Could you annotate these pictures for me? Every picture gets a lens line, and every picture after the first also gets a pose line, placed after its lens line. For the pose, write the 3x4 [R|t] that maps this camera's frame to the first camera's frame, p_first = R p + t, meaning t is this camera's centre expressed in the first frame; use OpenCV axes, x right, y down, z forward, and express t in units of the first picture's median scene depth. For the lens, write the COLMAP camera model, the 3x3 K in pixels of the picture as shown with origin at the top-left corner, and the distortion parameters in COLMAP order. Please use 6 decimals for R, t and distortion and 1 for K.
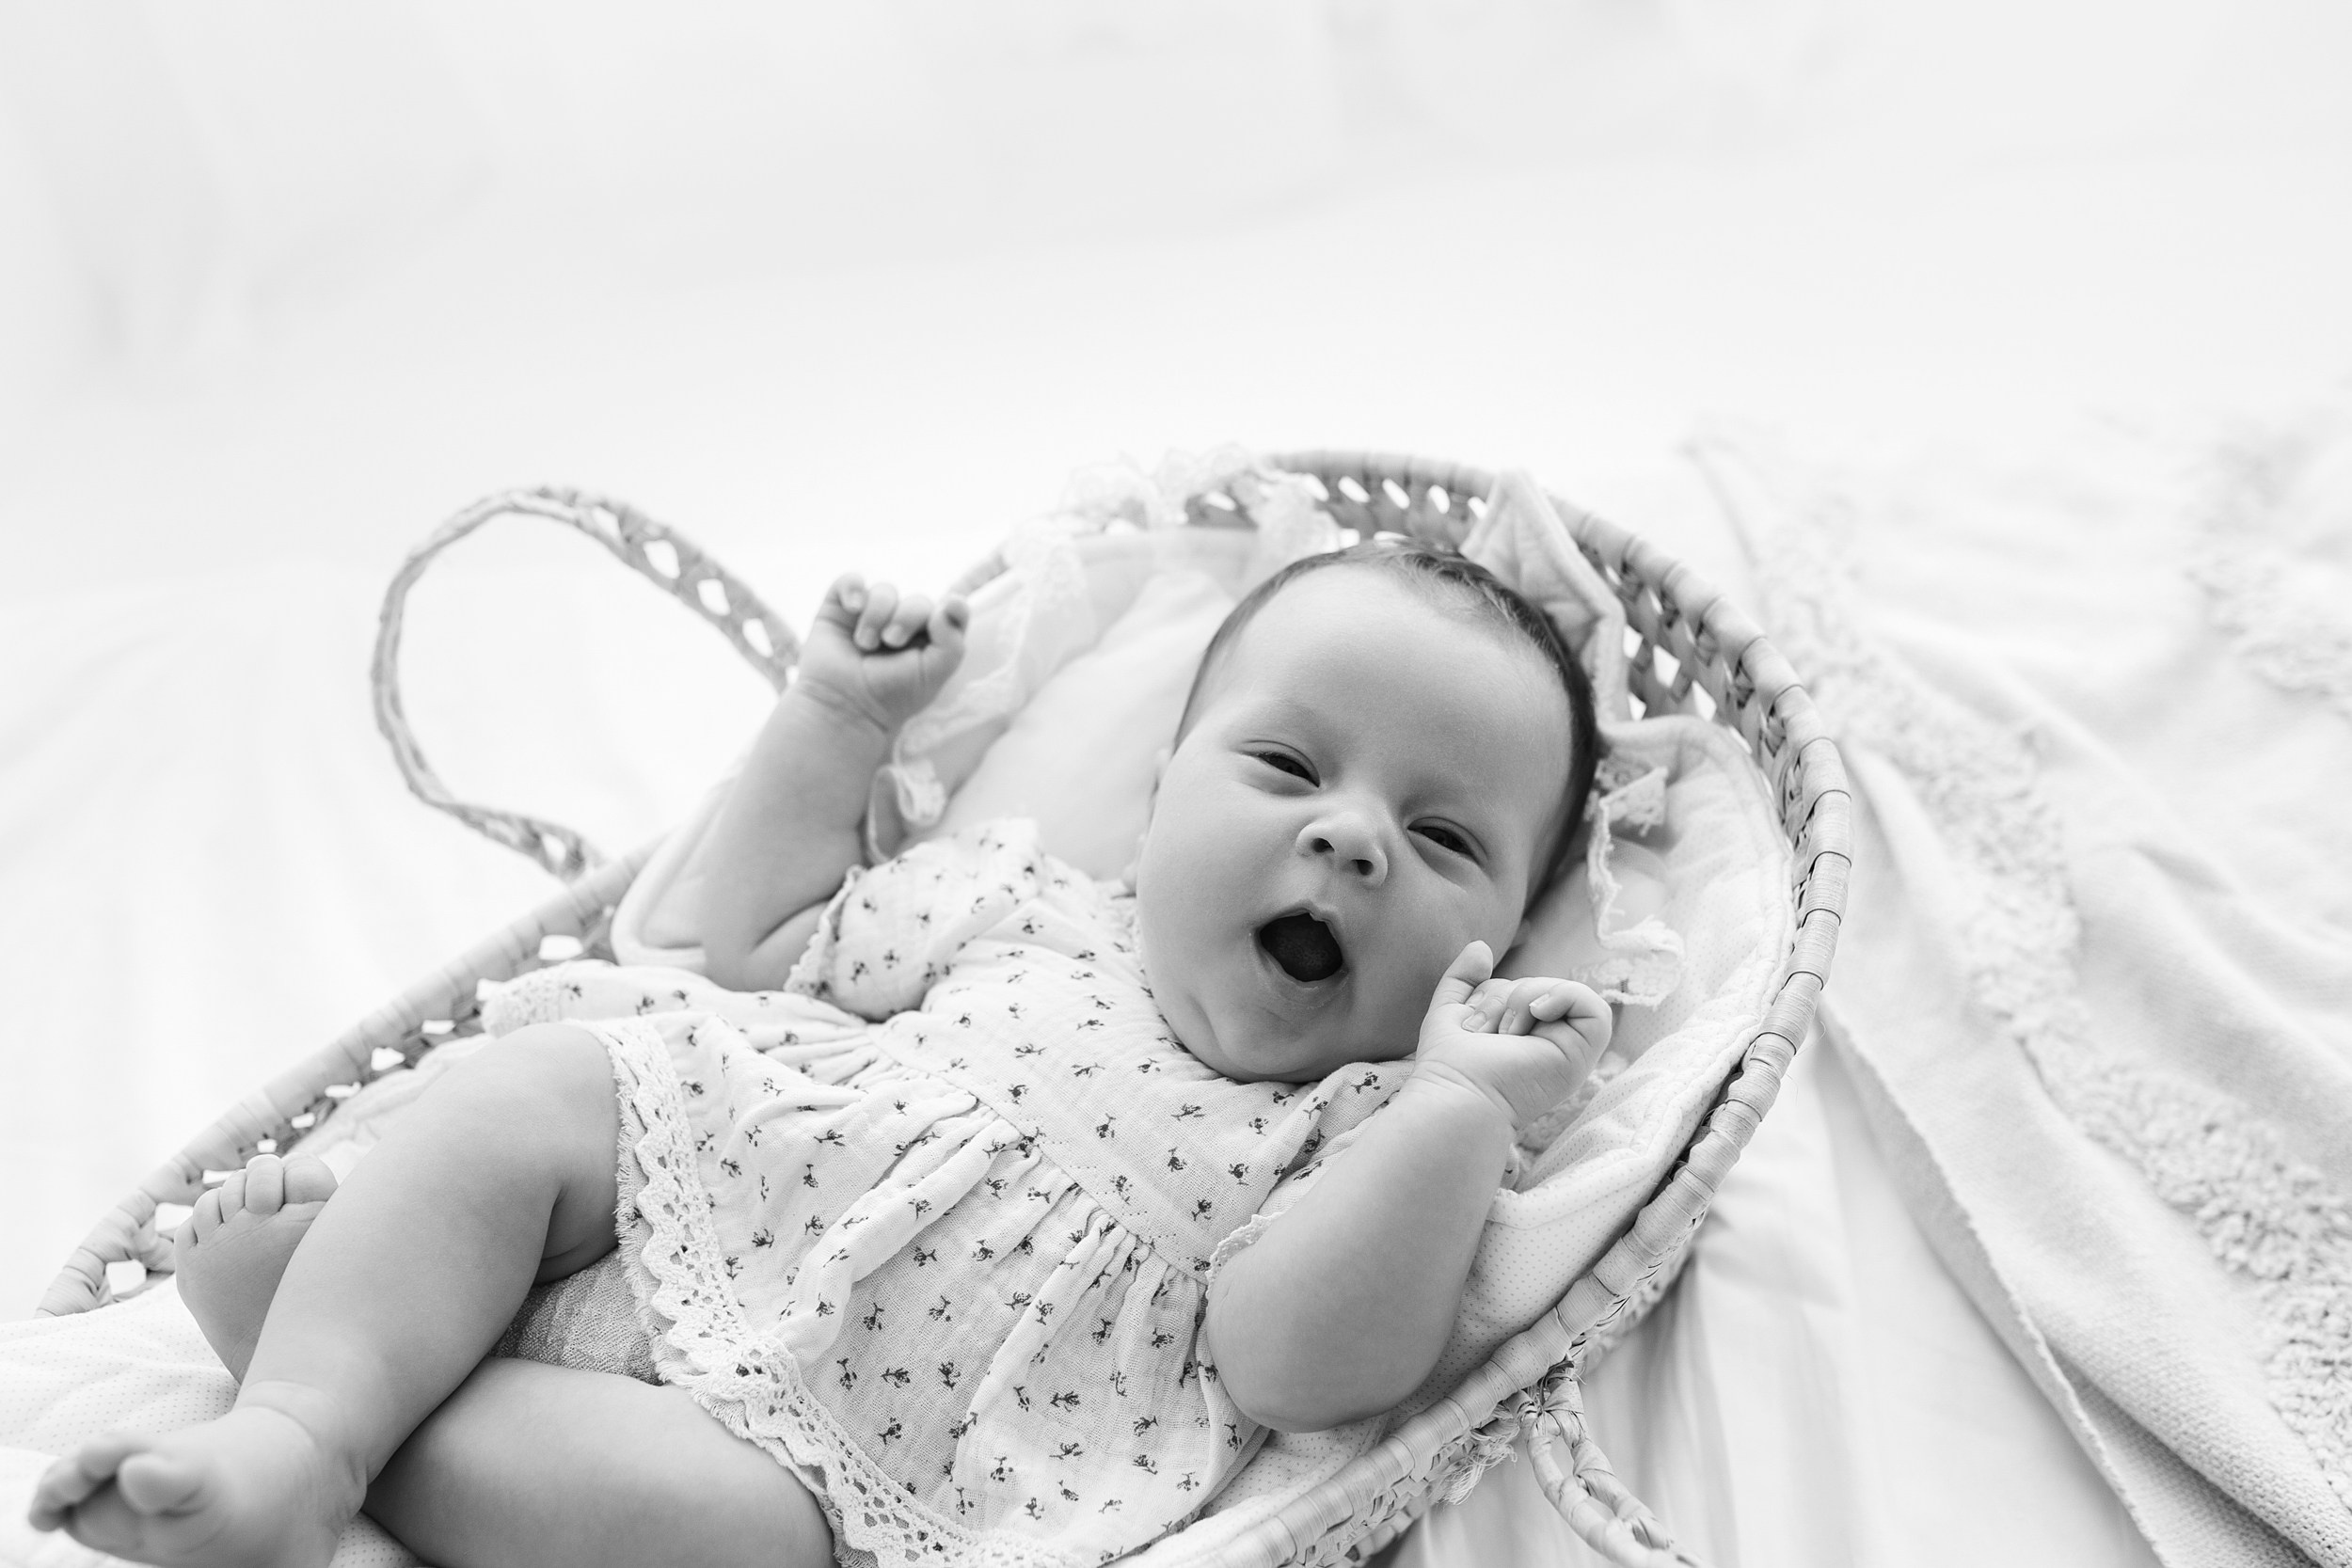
lens RADIAL K [[2273.4, 0, 1176.0], [0, 2273.4, 784.0], [0, 0, 1]] dist [-0.082752, 0.099678]
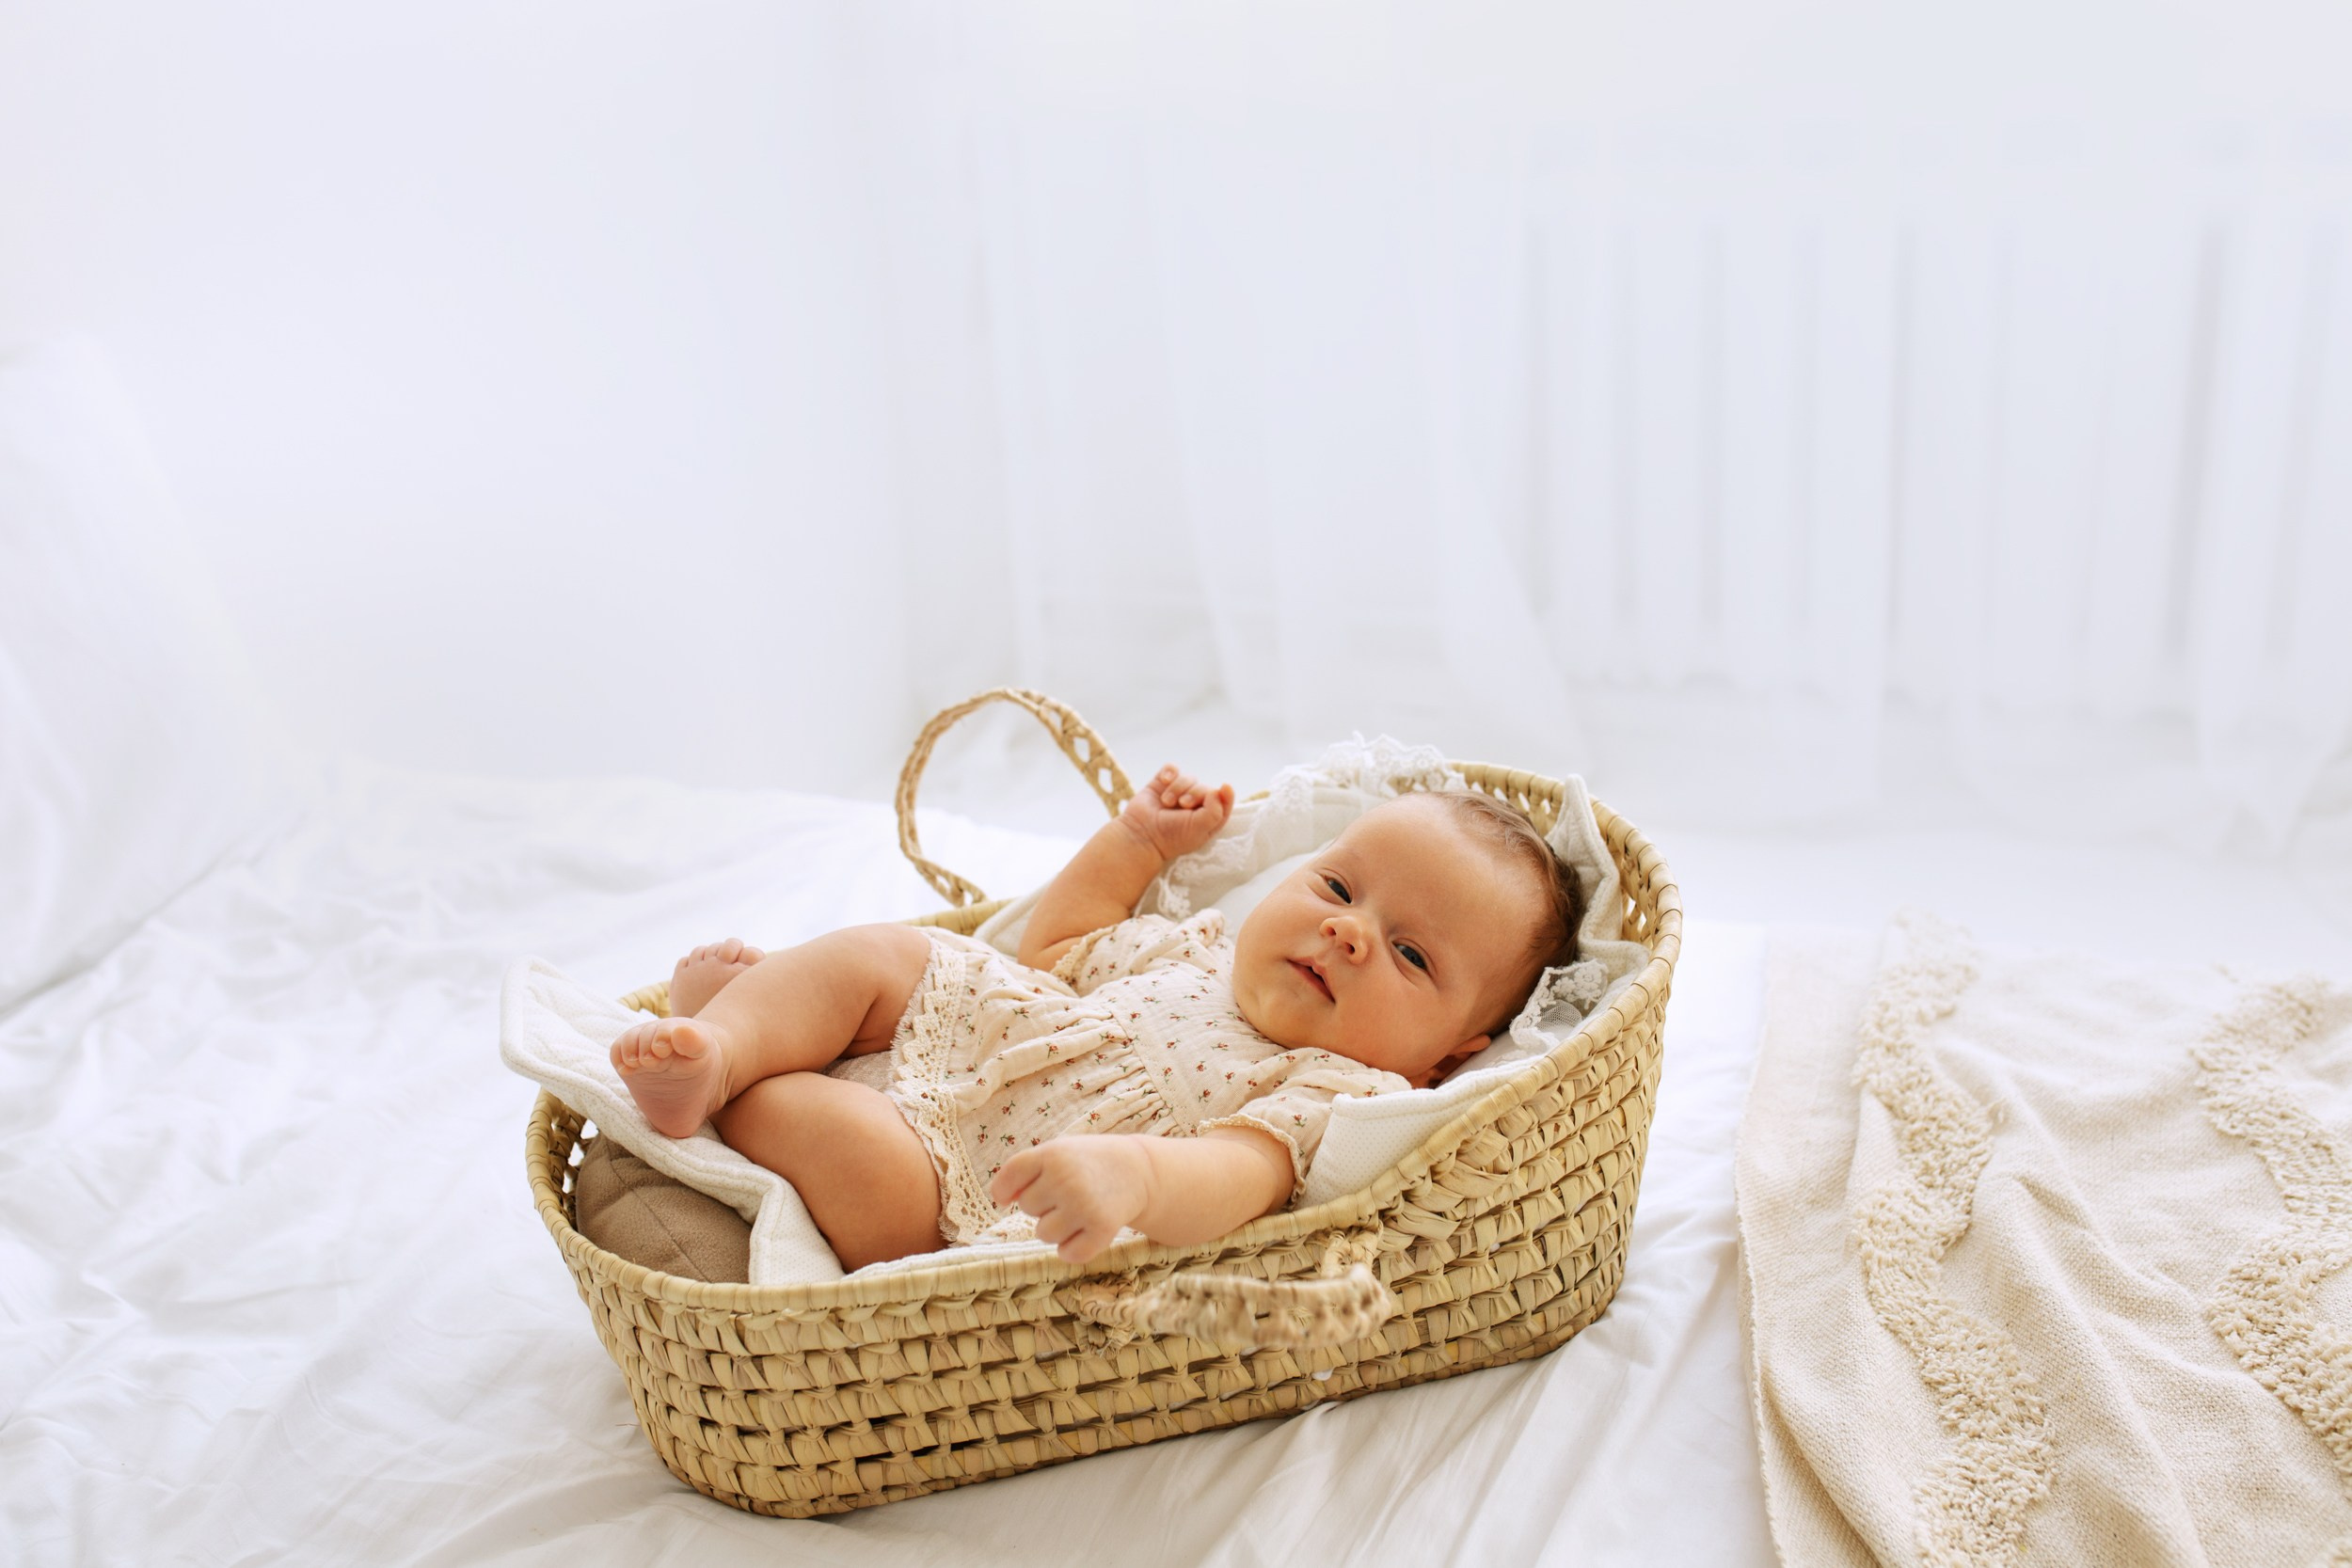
lens RADIAL K [[2273.4, 0, 1176.0], [0, 2273.4, 784.0], [0, 0, 1]] dist [-0.082752, 0.099678]
pose [[0.915778, 0.195800, -0.350733, 0.441476], [-0.291856, 0.924269, -0.246064, 0.326218], [0.275992, 0.327703, 0.903570, -0.488179]]
